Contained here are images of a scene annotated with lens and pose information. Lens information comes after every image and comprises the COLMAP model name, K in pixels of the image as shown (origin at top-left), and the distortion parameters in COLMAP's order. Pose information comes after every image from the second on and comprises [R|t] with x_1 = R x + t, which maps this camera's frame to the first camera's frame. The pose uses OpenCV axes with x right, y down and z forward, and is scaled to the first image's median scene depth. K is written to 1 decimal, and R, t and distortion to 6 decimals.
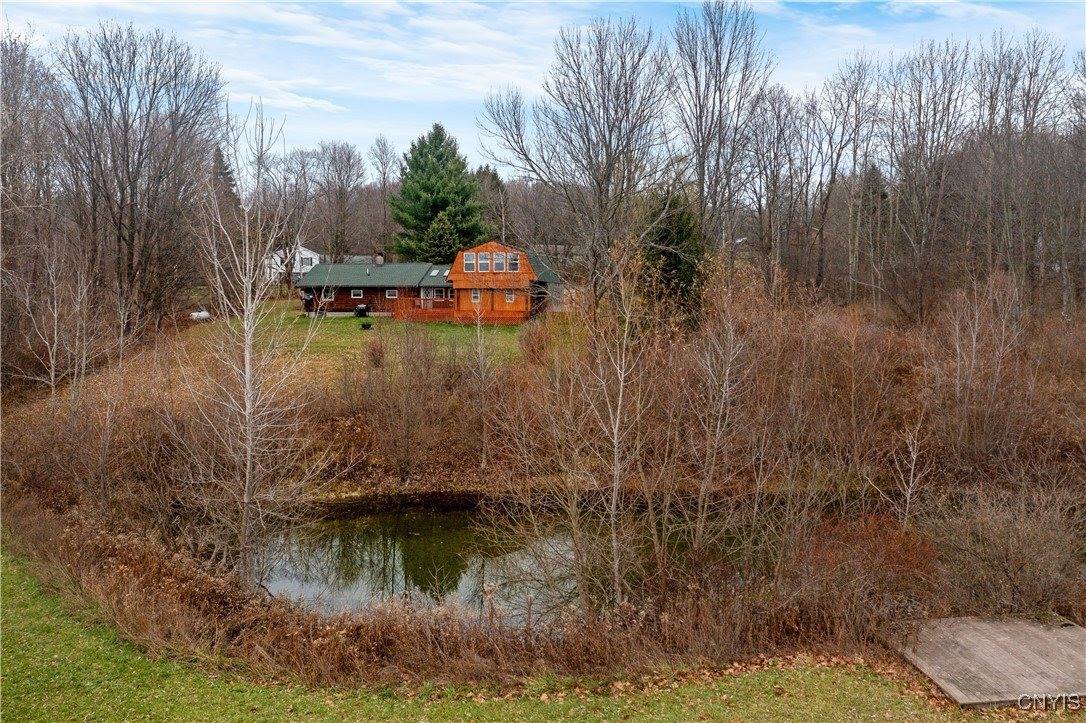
lens RADIAL K [[874.6, 0, 543.0], [0, 874.6, 361.5], [0, 0, 1]] dist [0.005617, 0.009119]
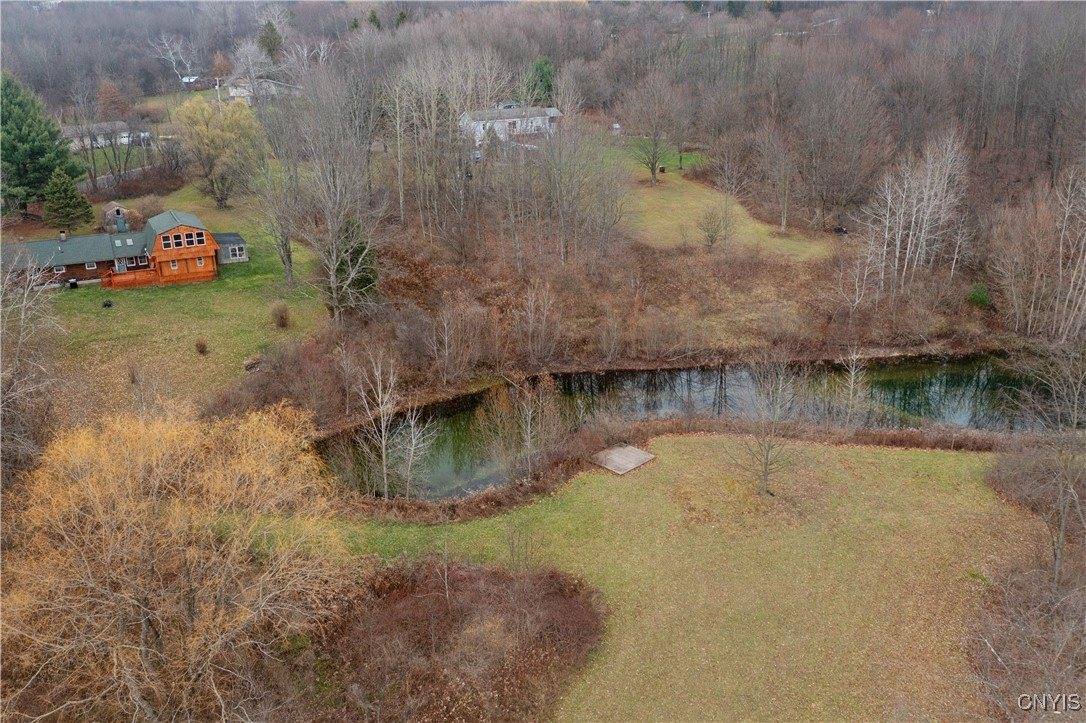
lens RADIAL K [[874.6, 0, 543.0], [0, 874.6, 361.5], [0, 0, 1]] dist [0.005617, 0.009119]
pose [[0.689233, -0.260605, 0.676049, -0.656395], [0.001389, 0.933548, 0.358451, -0.430593], [-0.724538, -0.246117, 0.643794, -0.370733]]
